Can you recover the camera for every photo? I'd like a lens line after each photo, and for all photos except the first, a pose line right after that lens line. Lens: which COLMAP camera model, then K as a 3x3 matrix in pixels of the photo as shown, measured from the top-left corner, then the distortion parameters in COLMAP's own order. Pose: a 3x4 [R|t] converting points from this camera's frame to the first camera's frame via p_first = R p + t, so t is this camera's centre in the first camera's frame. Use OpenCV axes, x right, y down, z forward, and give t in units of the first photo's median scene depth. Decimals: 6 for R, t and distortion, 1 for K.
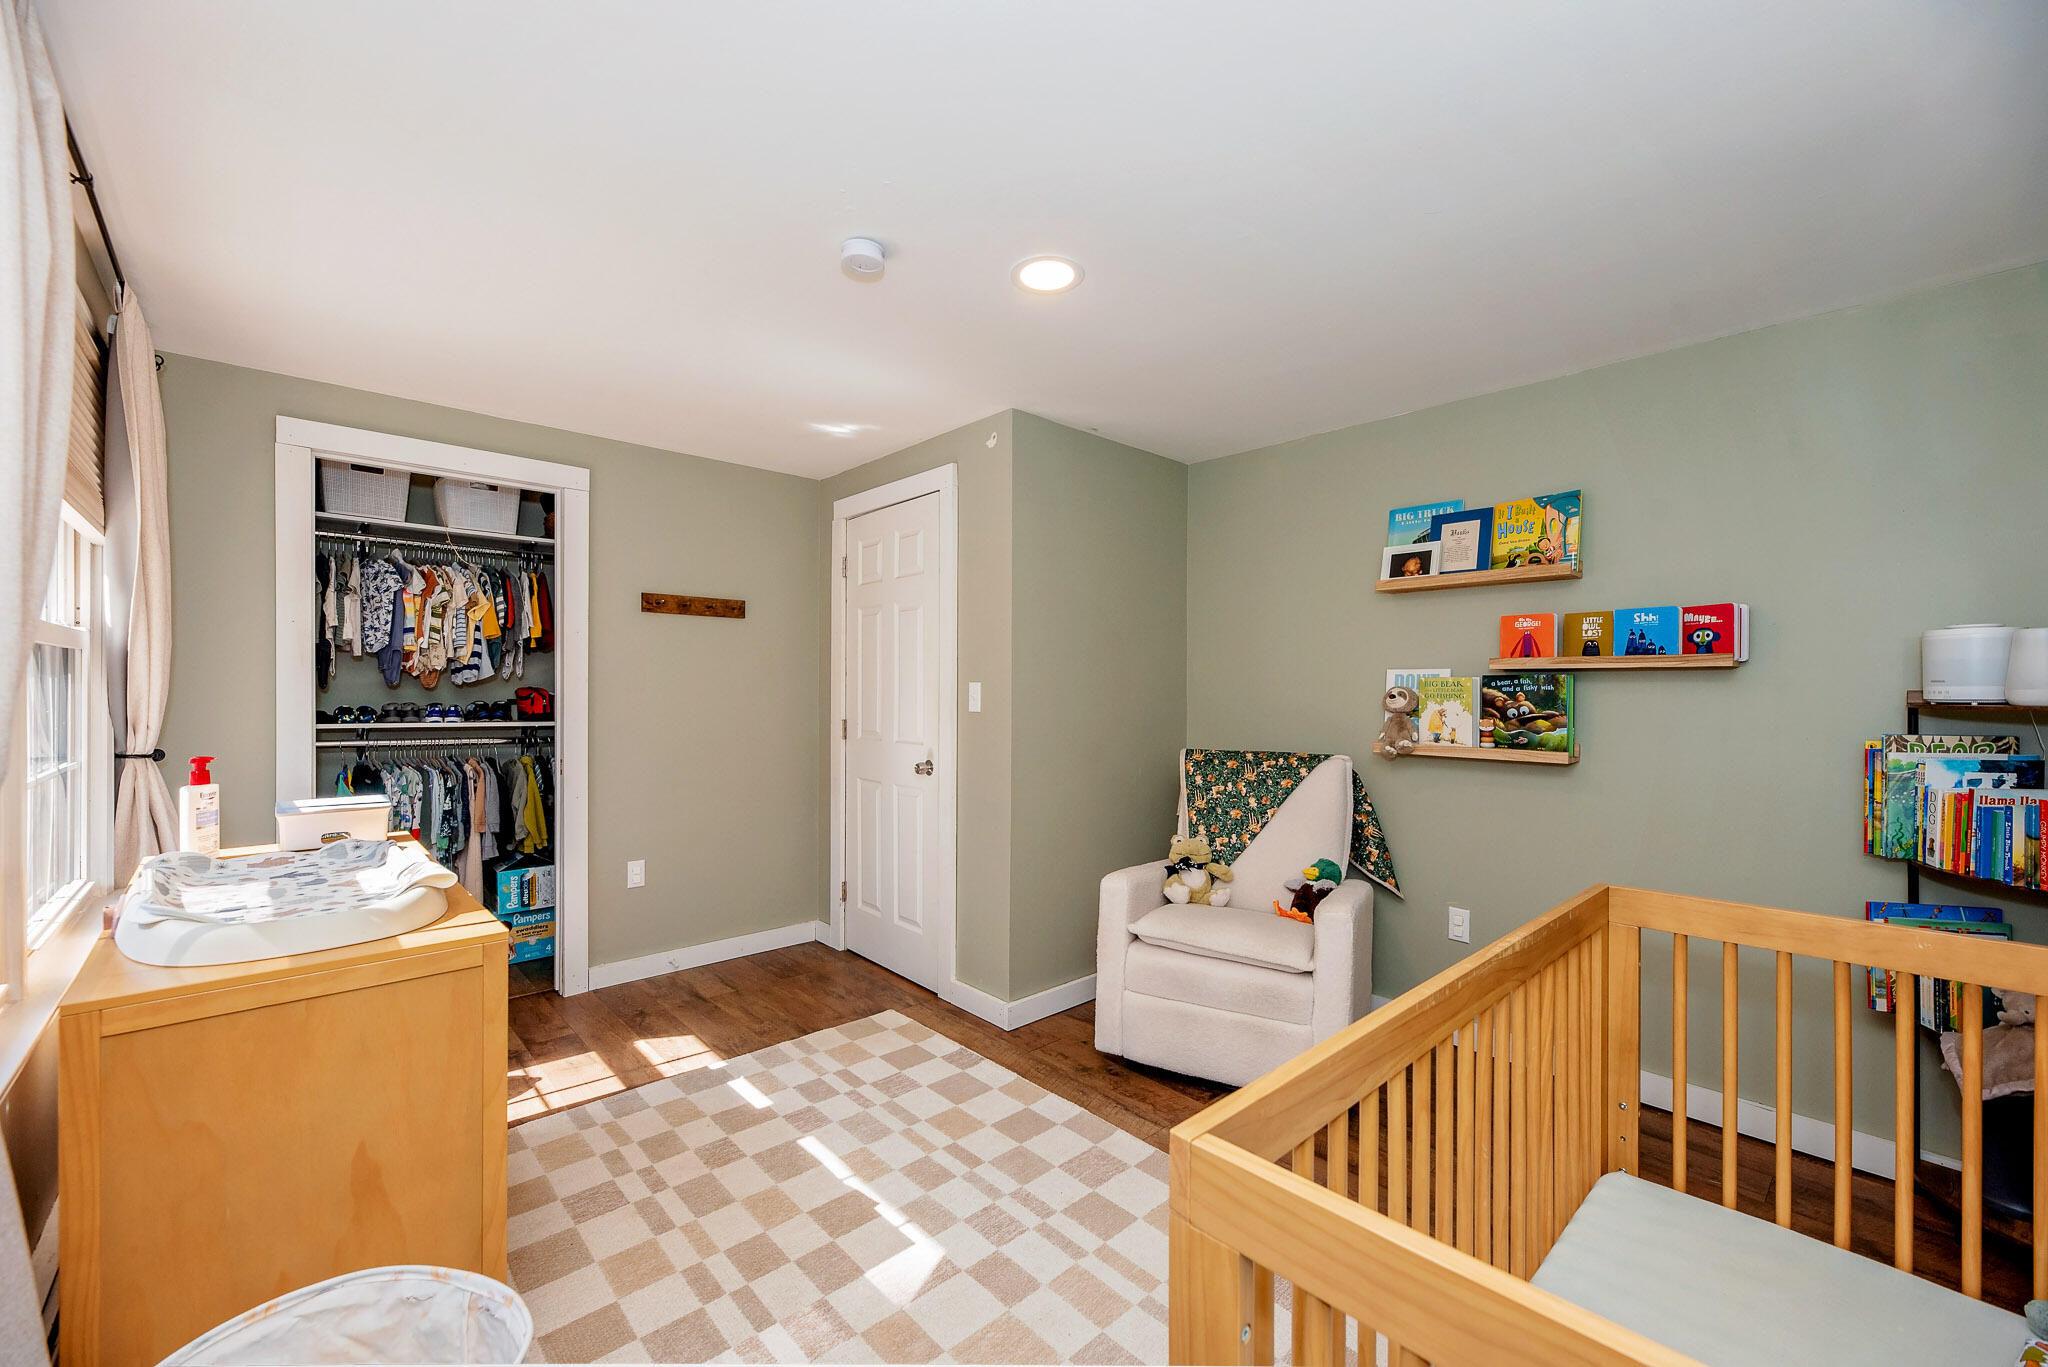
lens RADIAL K [[790.9, 0, 1024.0], [0, 790.9, 683.5], [0, 0, 1]] dist [-0.013361, -0.000002]
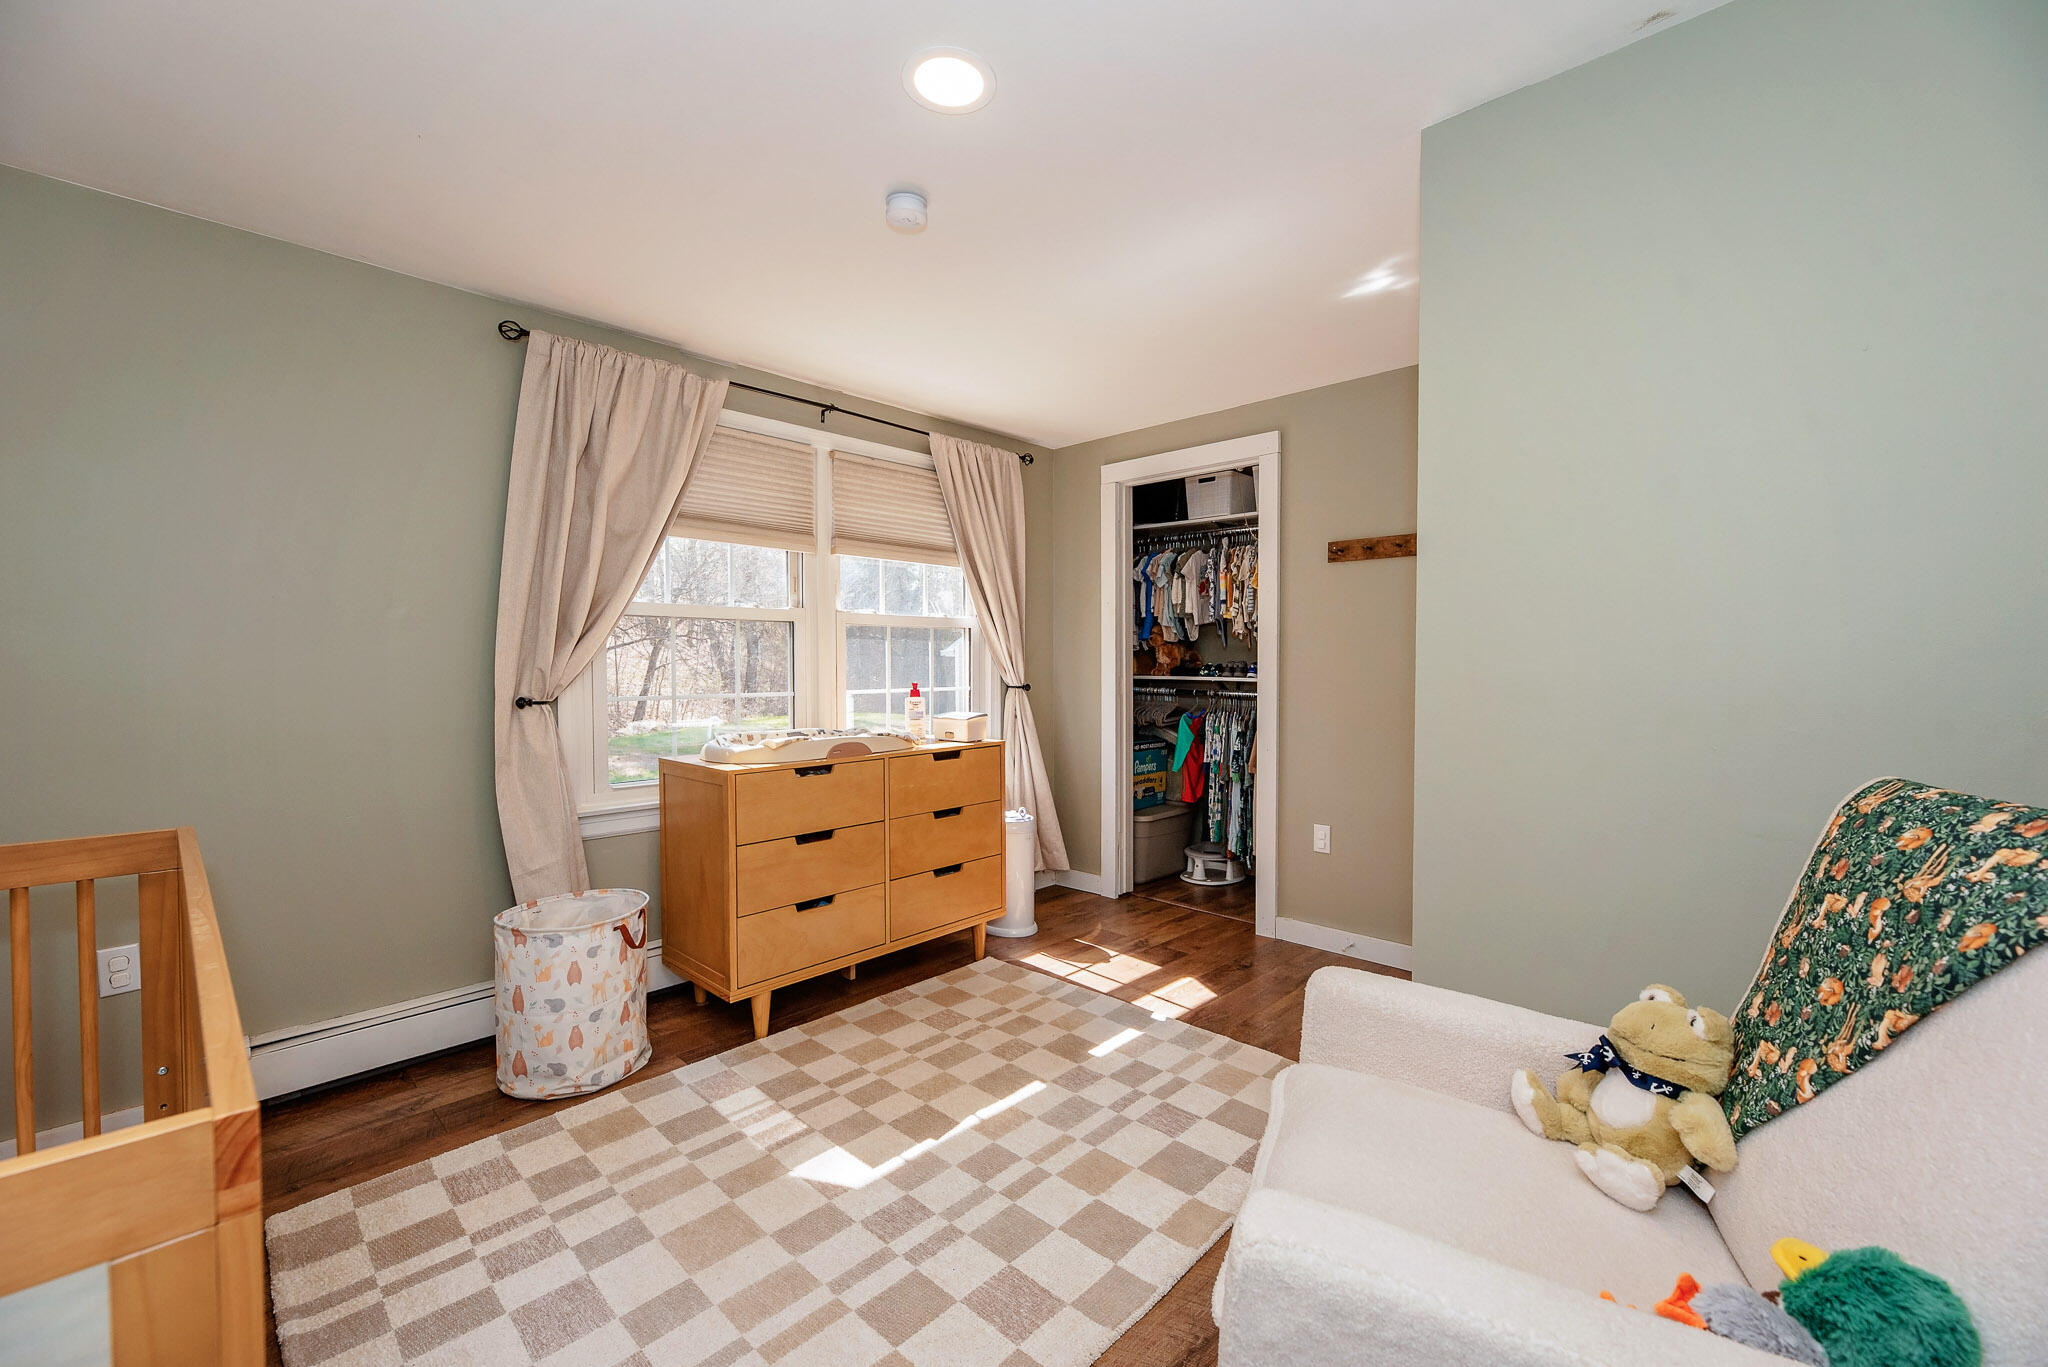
lens RADIAL K [[847.9, 0, 1051.2], [0, 847.9, 678.8], [0, 0, 1]] dist [-0.001513, -0.000020]
pose [[0.072281, 0.010965, -0.997324, 0.722697], [0.008608, 0.999895, 0.011617, 0.047500], [0.997347, -0.009425, 0.072179, 0.856920]]
